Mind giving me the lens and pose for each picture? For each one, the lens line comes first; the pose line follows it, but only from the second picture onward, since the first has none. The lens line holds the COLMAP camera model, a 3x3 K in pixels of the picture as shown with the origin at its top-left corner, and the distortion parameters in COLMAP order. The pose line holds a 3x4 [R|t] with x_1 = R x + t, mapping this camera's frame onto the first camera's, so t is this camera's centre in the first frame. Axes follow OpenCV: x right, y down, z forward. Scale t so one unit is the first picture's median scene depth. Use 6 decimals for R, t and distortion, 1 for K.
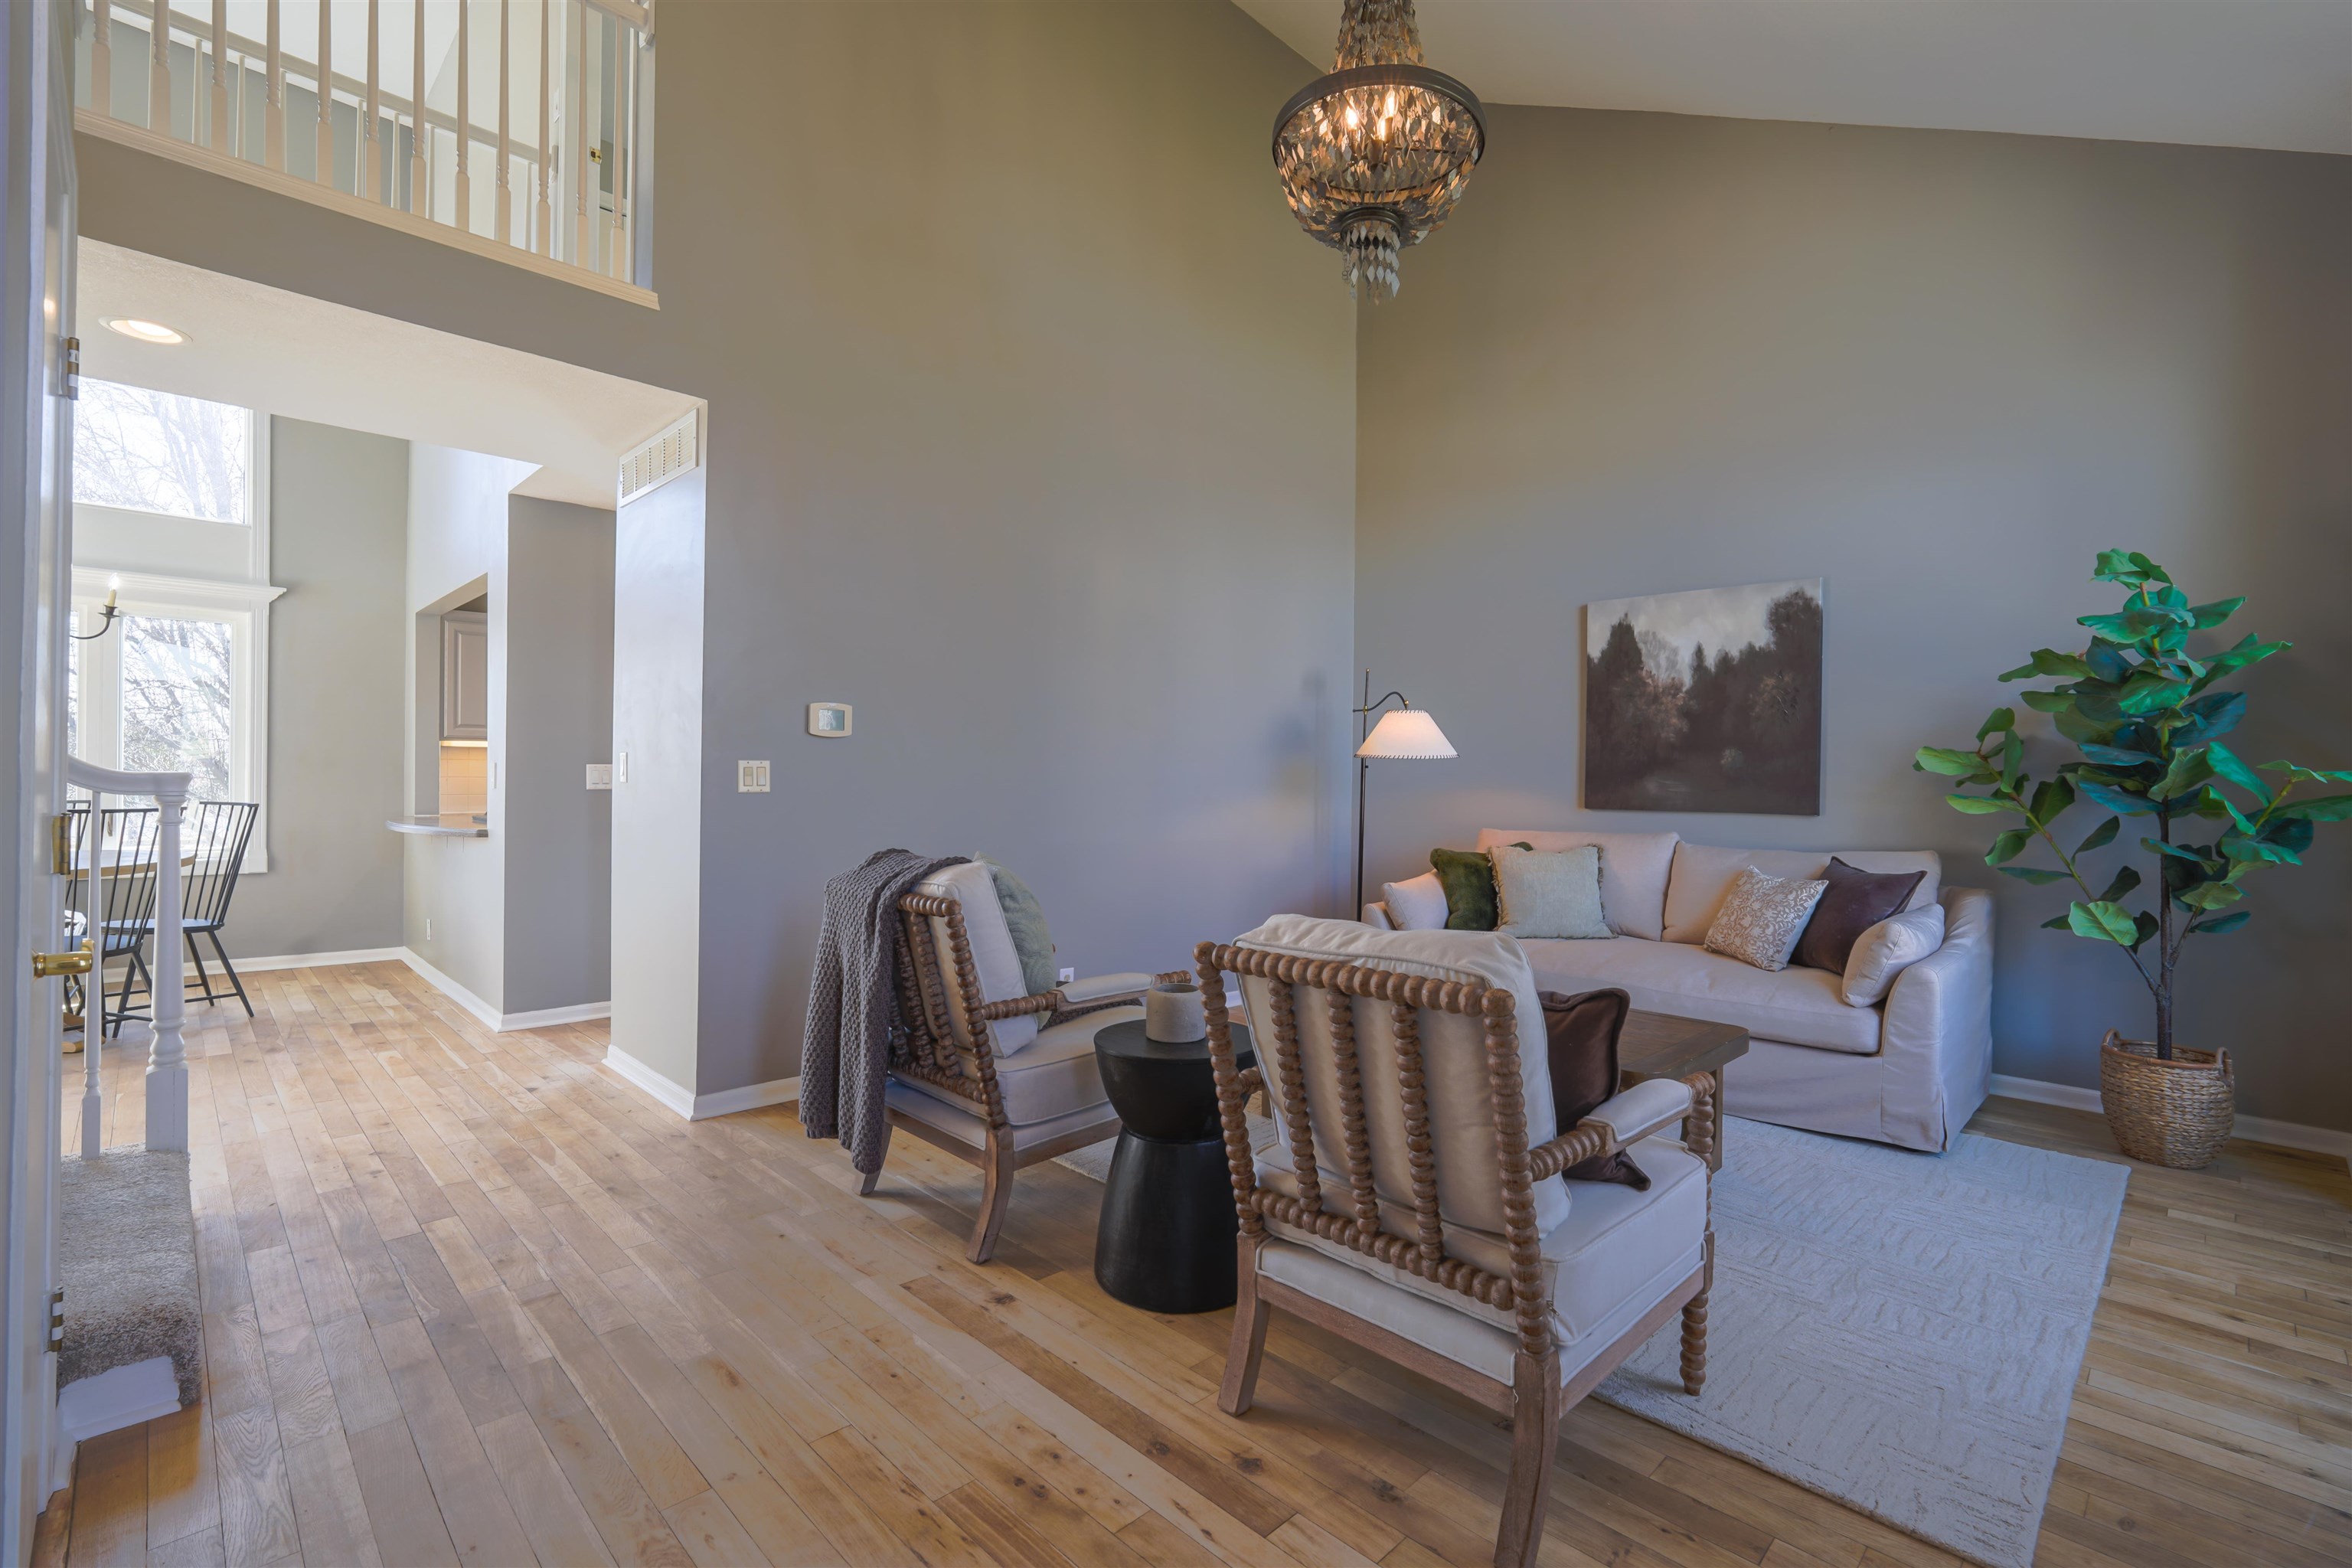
lens RADIAL K [[1052.9, 0, 1179.6], [0, 1052.9, 777.3], [0, 0, 1]] dist [-0.014928, 0.003050]
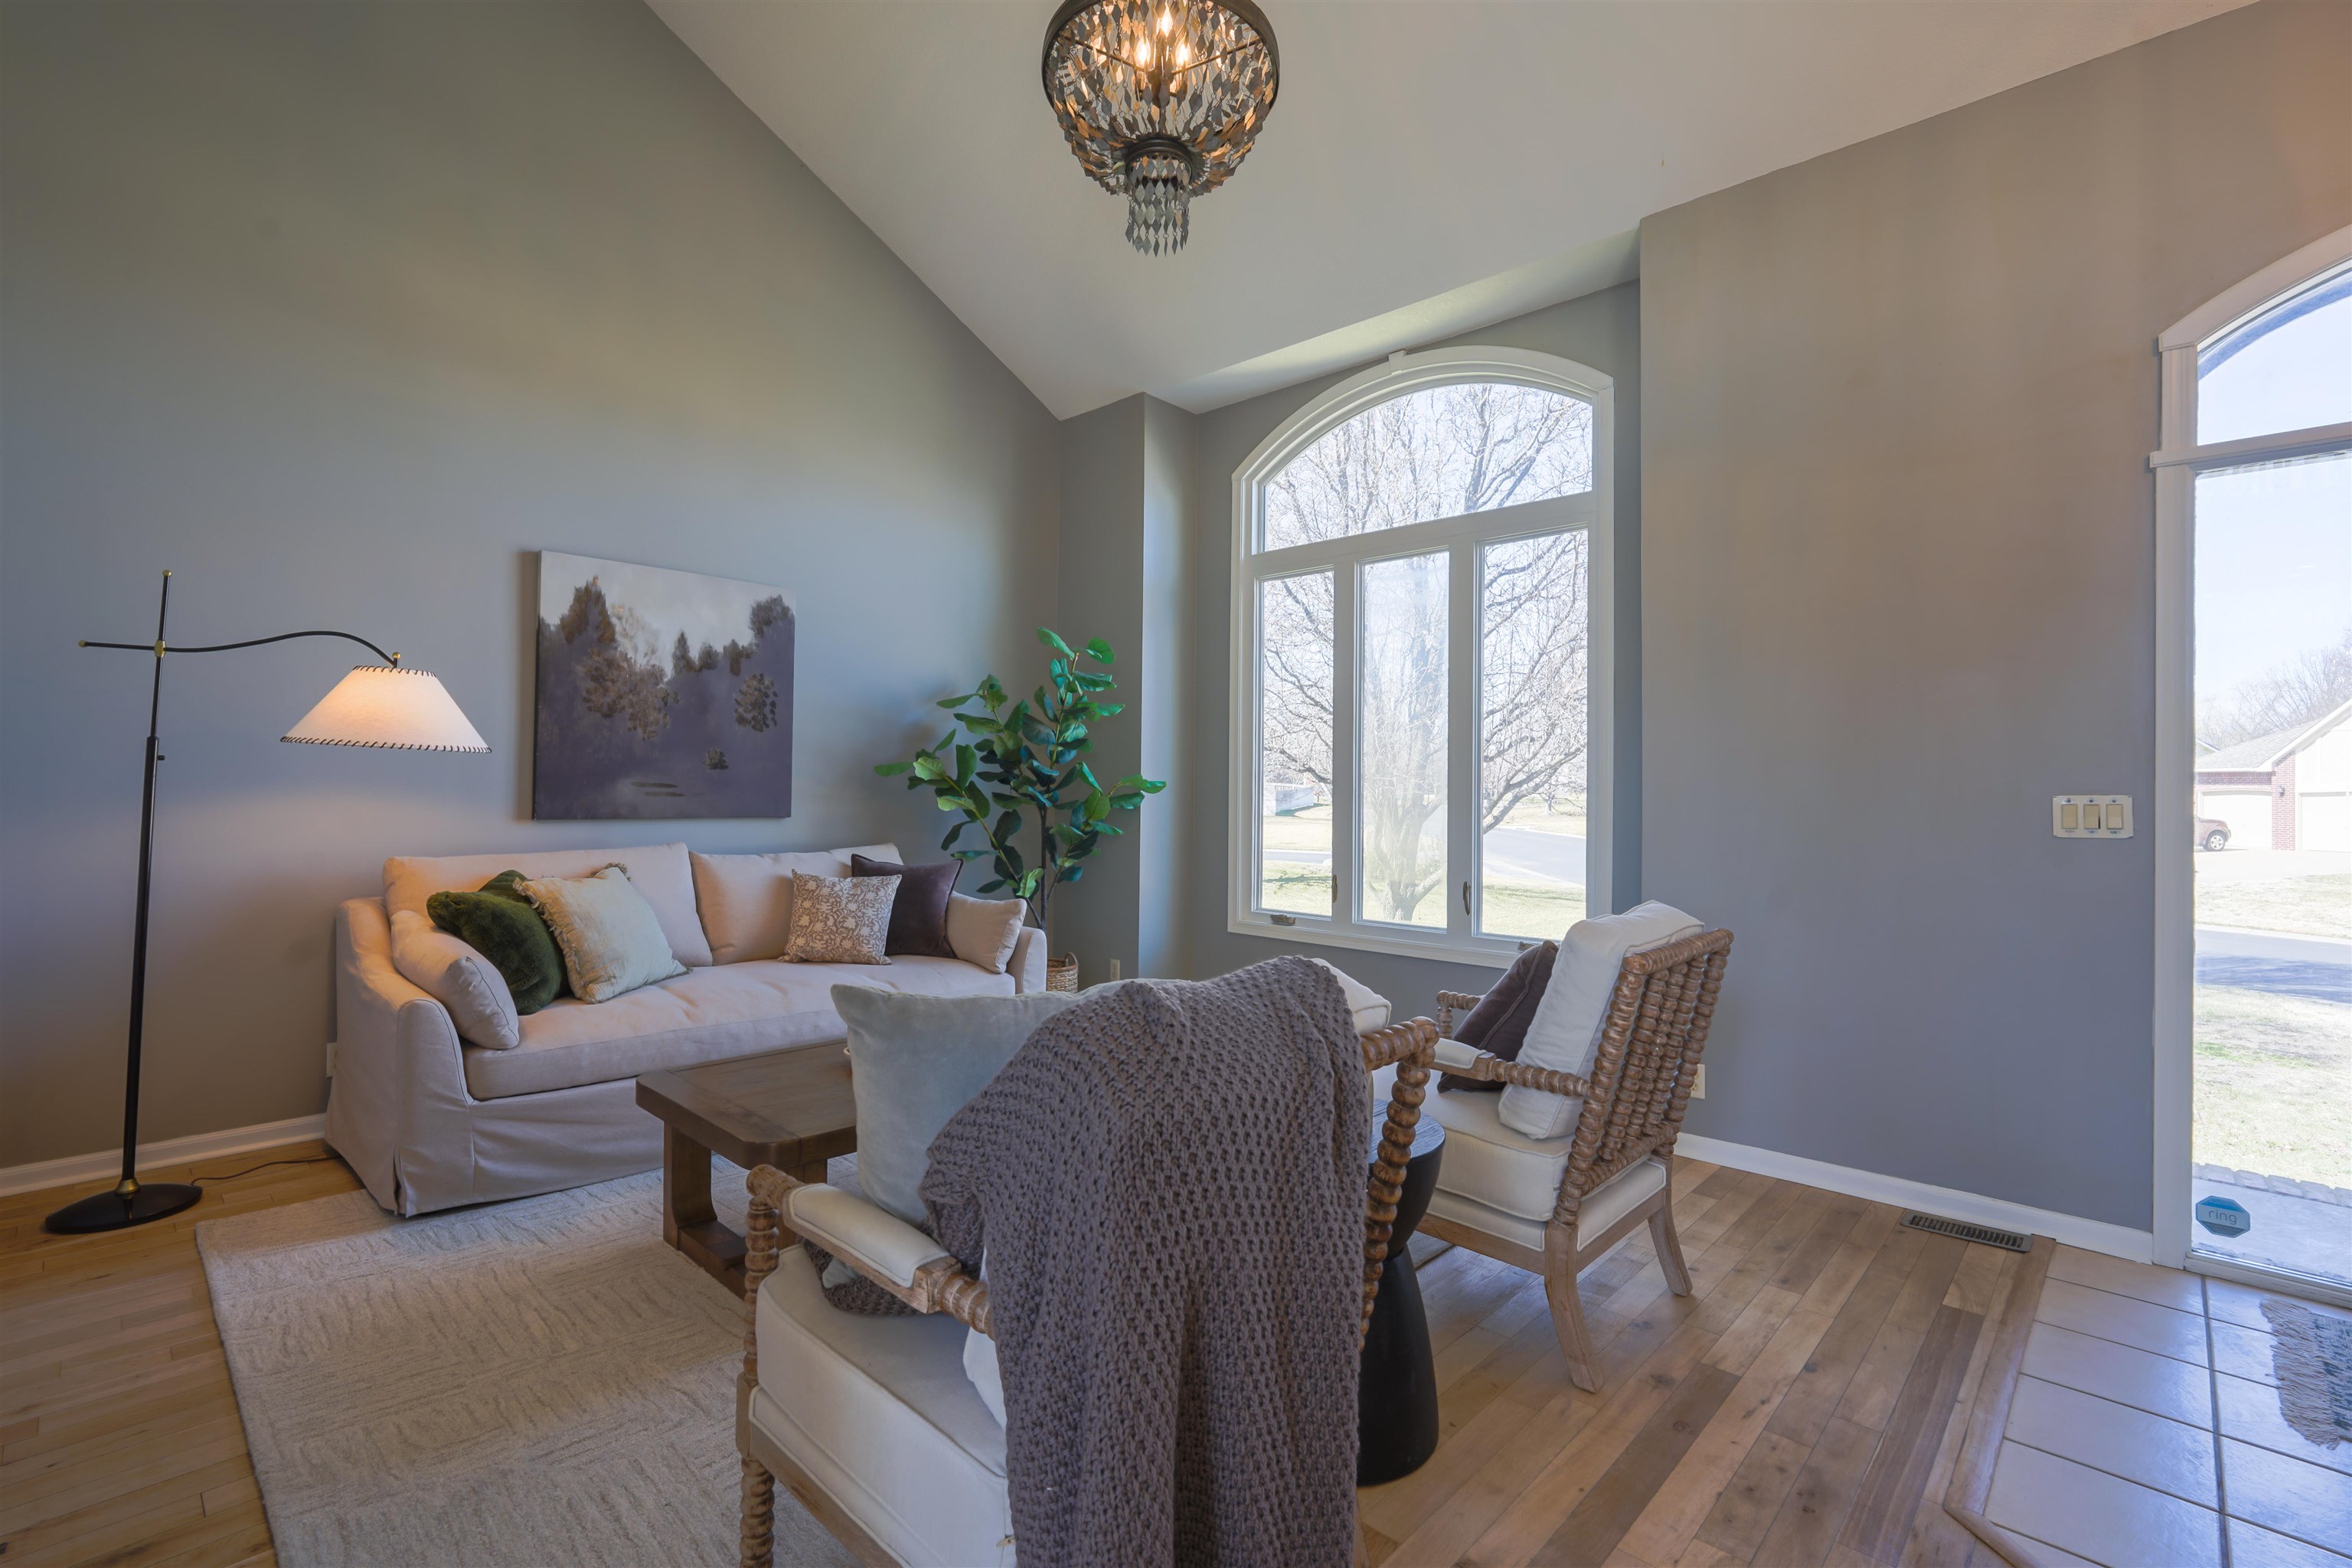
lens RADIAL K [[1052.9, 0, 1173.3], [0, 1052.9, 780.8], [0, 0, 1]] dist [-0.014928, 0.003050]
pose [[-0.027852, -0.001472, 0.999611, -0.423731], [-0.009247, 0.999957, 0.001215, -0.004453], [-0.999569, -0.009210, -0.027864, 0.618713]]
